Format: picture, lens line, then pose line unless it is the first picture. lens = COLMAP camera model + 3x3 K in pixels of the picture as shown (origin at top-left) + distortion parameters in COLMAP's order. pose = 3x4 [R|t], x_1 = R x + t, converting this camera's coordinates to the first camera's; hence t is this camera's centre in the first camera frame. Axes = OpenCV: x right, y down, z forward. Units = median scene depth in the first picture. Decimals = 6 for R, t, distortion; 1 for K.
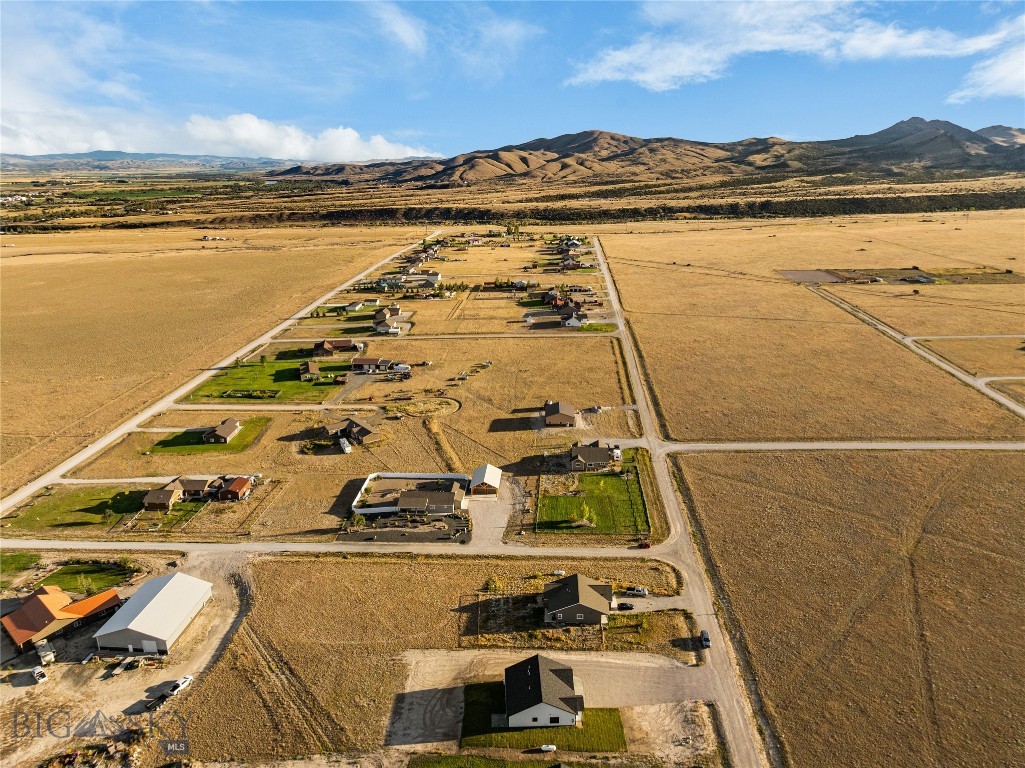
lens RADIAL K [[721.1, 0, 515.1], [0, 721.1, 385.1], [0, 0, 1]] dist [-0.035794, 0.000014]
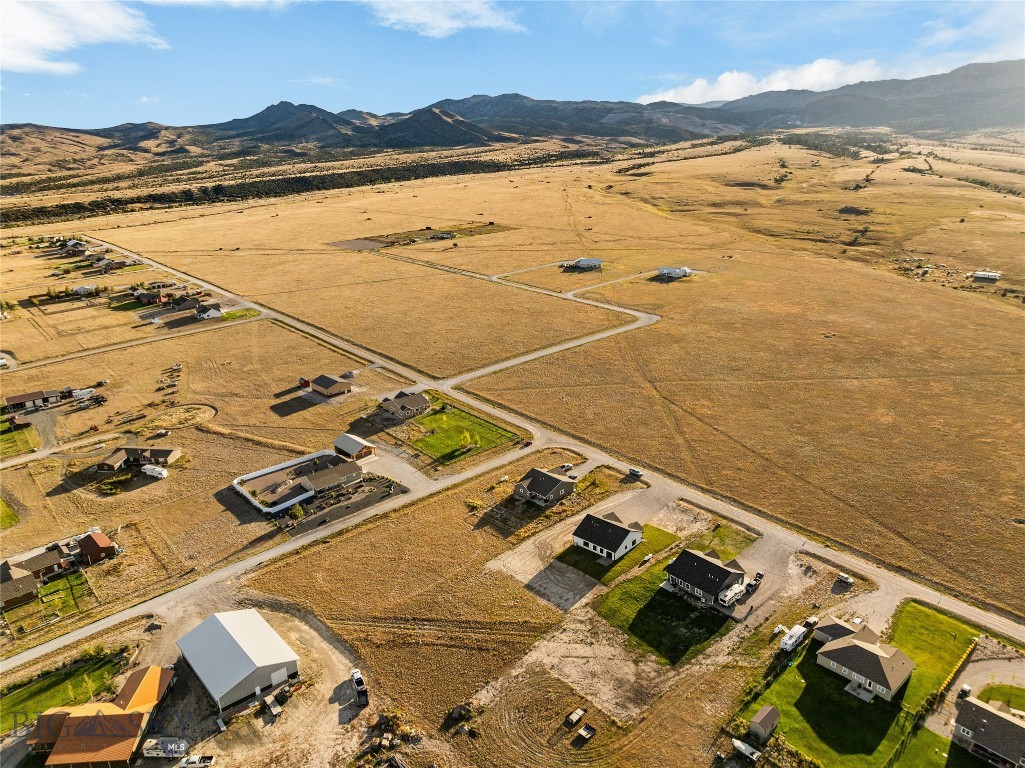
lens RADIAL K [[721.1, 0, 515.1], [0, 721.1, 385.1], [0, 0, 1]] dist [-0.035794, 0.000014]
pose [[0.699015, -0.236911, 0.674723, -0.556454], [0.223639, 0.968624, 0.108416, -0.015323], [-0.679237, 0.075110, 0.730065, 0.070622]]
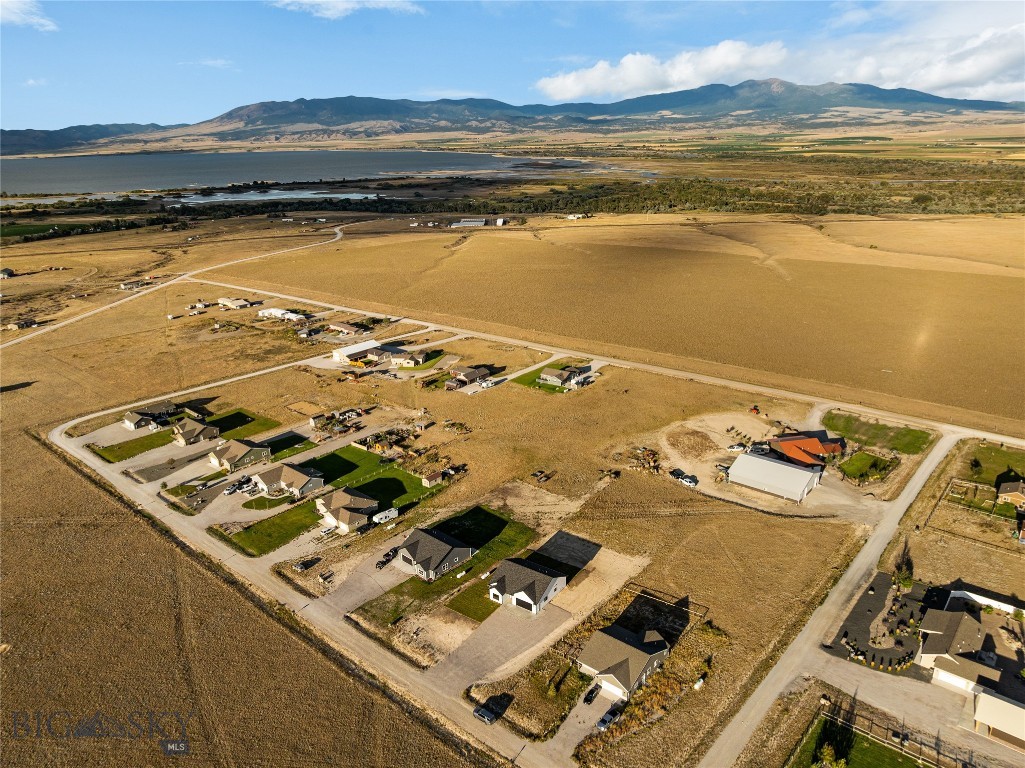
lens RADIAL K [[721.1, 0, 515.1], [0, 721.1, 385.1], [0, 0, 1]] dist [-0.035794, 0.000014]
pose [[-0.604986, 0.277891, -0.746169, 0.506596], [-0.216327, 0.844506, 0.489910, -0.253716], [0.766286, 0.457806, -0.450800, 0.822960]]
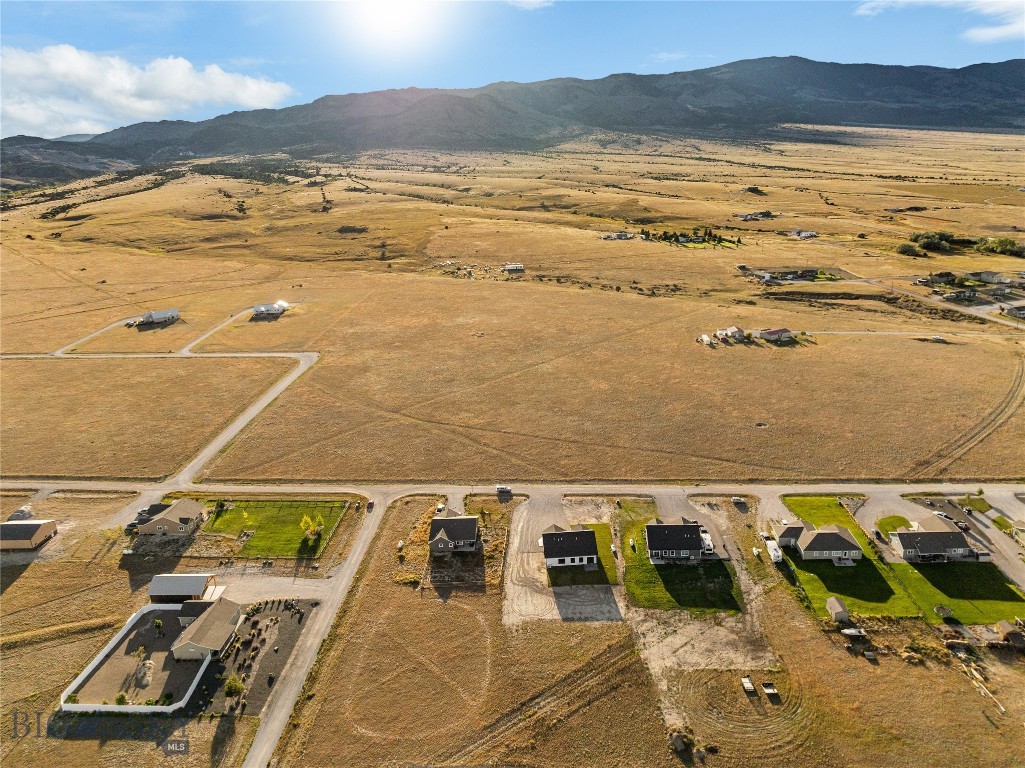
lens RADIAL K [[743.4, 0, 515.1], [0, 743.4, 387.4], [0, 0, 1]] dist [-0.037271, -0.002046]
pose [[-0.006401, -0.300374, 0.953800, -0.716975], [0.341256, 0.895904, 0.284431, -0.156273], [-0.939949, 0.327311, 0.096770, 0.519054]]
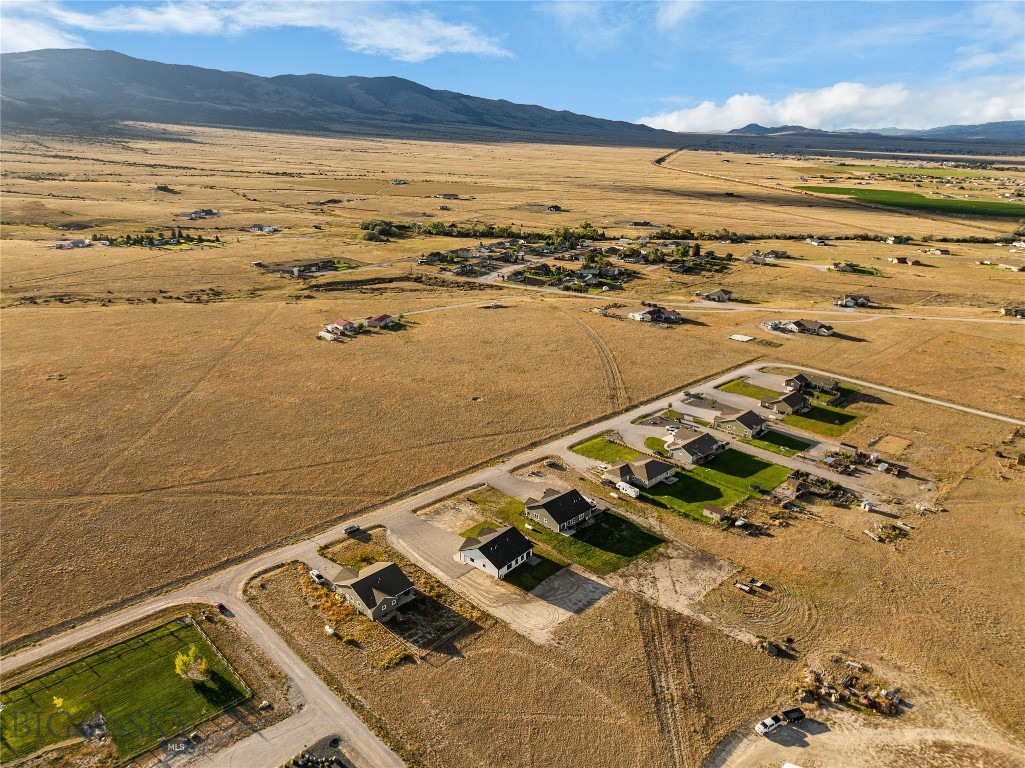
lens RADIAL K [[721.1, 0, 515.1], [0, 721.1, 385.1], [0, 0, 1]] dist [-0.035794, 0.000014]
pose [[-0.744042, -0.215613, 0.632386, -0.443519], [0.204110, 0.827898, 0.522422, -0.287280], [-0.636192, 0.517780, -0.571982, 0.937465]]
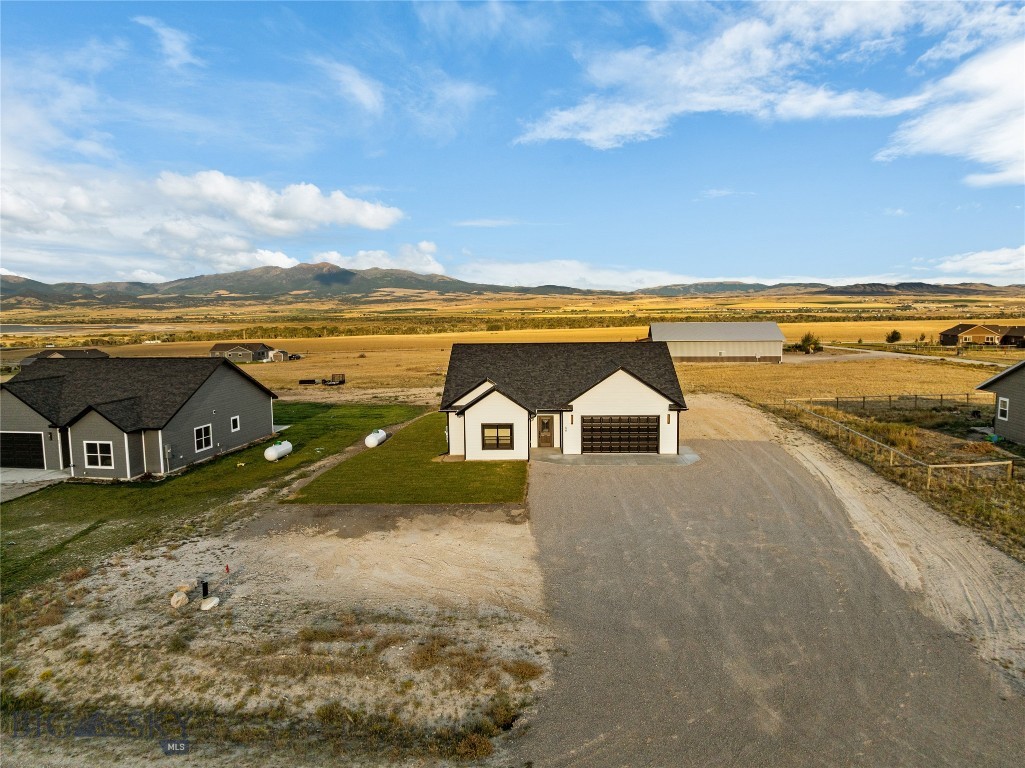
lens RADIAL K [[721.1, 0, 515.1], [0, 721.1, 385.1], [0, 0, 1]] dist [-0.035794, 0.000014]
pose [[-0.068893, 0.110379, -0.991499, 0.218867], [-0.283462, 0.950731, 0.125537, 0.232010], [0.956506, 0.289701, -0.034210, 0.594489]]
